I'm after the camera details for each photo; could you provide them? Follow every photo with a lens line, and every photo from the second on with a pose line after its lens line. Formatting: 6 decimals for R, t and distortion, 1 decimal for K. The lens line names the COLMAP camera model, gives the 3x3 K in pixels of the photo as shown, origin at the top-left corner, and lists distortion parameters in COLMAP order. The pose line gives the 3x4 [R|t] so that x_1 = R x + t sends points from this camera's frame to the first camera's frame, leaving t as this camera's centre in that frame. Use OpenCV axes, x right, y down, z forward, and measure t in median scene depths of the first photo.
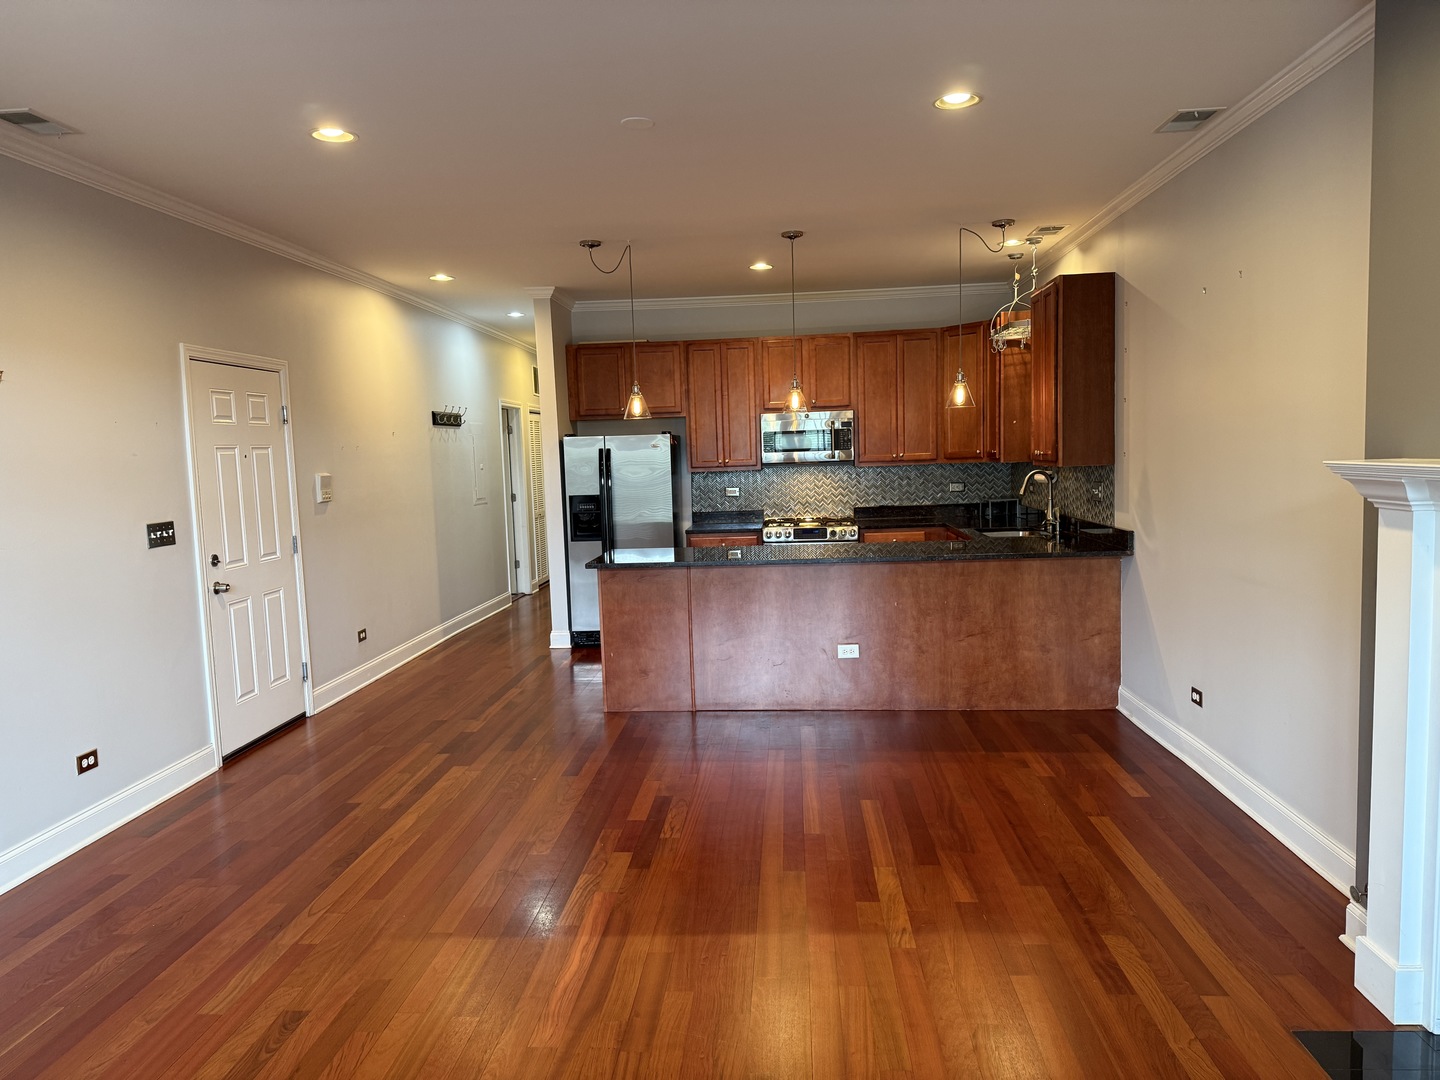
lens RADIAL K [[957.6, 0, 719.0], [0, 957.6, 532.1], [0, 0, 1]] dist [0.057083, -0.084216]
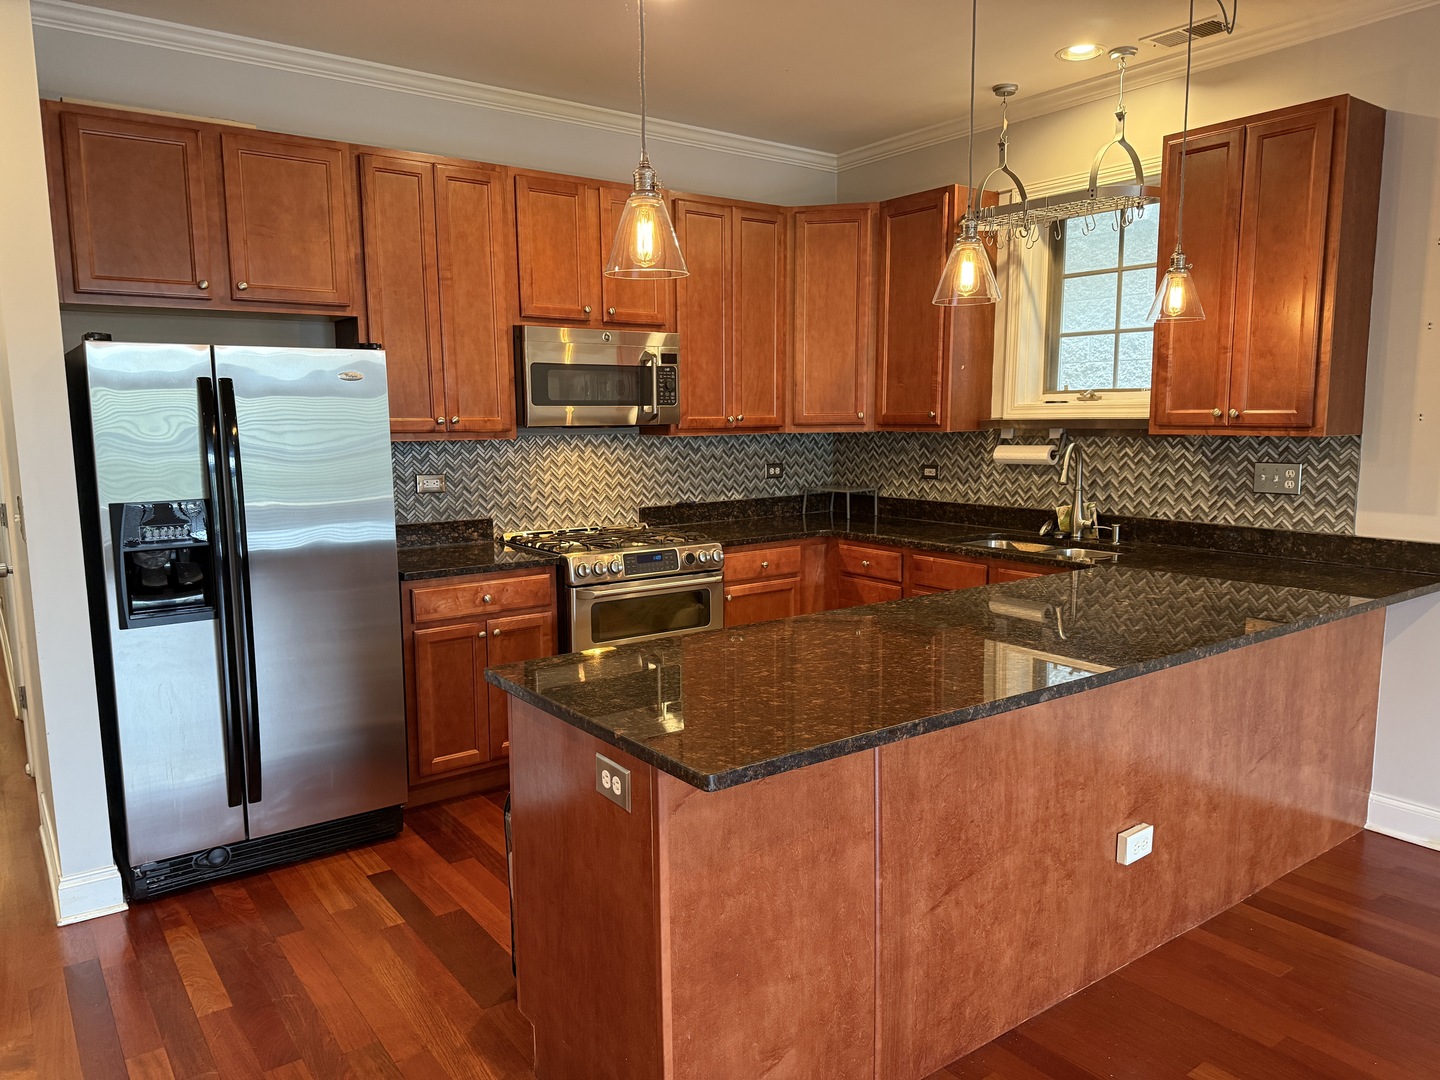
lens RADIAL K [[993.0, 0, 720.0], [0, 993.0, 540.0], [0, 0, 1]] dist [0.050227, -0.095851]
pose [[0.758879, -0.053010, 0.649071, -0.223742], [0.034647, 0.998556, 0.041043, -0.031513], [-0.650310, -0.008658, 0.759620, 0.559674]]
